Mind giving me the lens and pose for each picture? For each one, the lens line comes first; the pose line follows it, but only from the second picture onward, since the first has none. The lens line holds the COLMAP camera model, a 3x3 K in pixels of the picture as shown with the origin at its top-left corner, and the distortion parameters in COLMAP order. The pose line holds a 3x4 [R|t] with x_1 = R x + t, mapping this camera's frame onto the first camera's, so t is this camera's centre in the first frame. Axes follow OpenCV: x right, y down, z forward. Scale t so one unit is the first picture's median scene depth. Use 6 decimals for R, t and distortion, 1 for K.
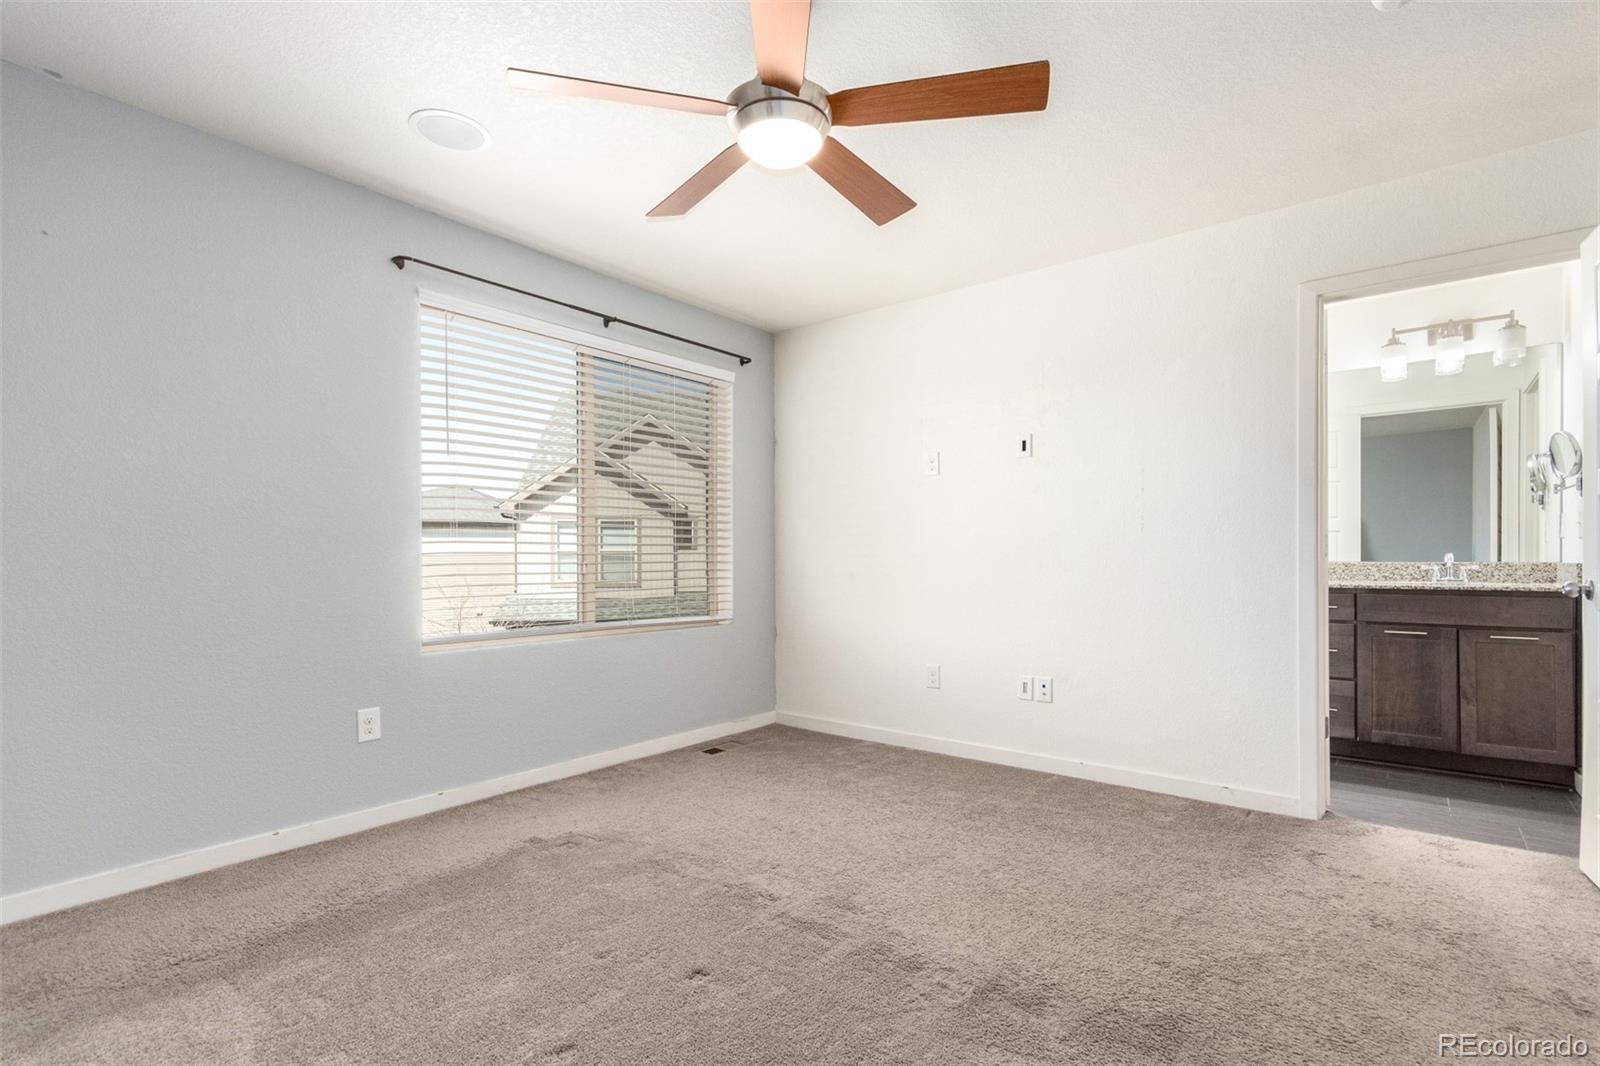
lens RADIAL K [[749.1, 0, 804.5], [0, 749.1, 542.2], [0, 0, 1]] dist [0.001878, 0.003948]
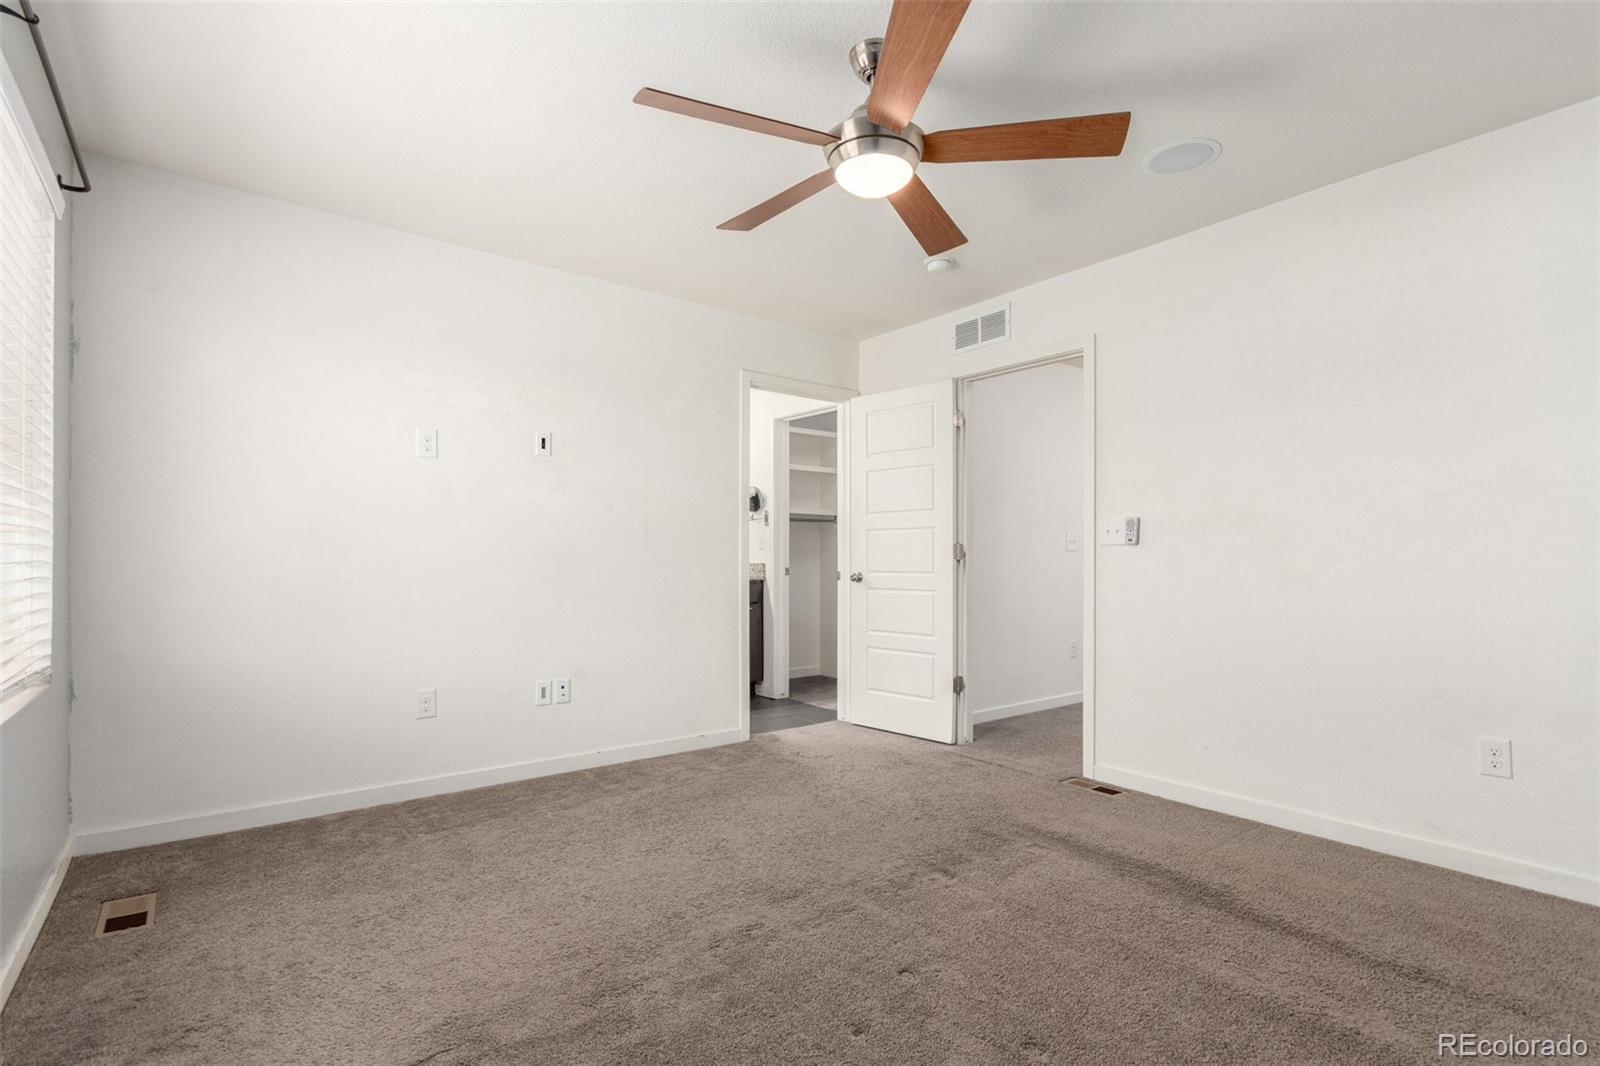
lens RADIAL K [[749.1, 0, 807.0], [0, 749.1, 542.2], [0, 0, 1]] dist [0.001878, 0.003948]
pose [[0.228325, 0.026634, 0.973221, -0.663644], [-0.027679, 0.999399, -0.020857, 0.011240], [-0.973191, -0.022175, 0.228925, 0.516459]]
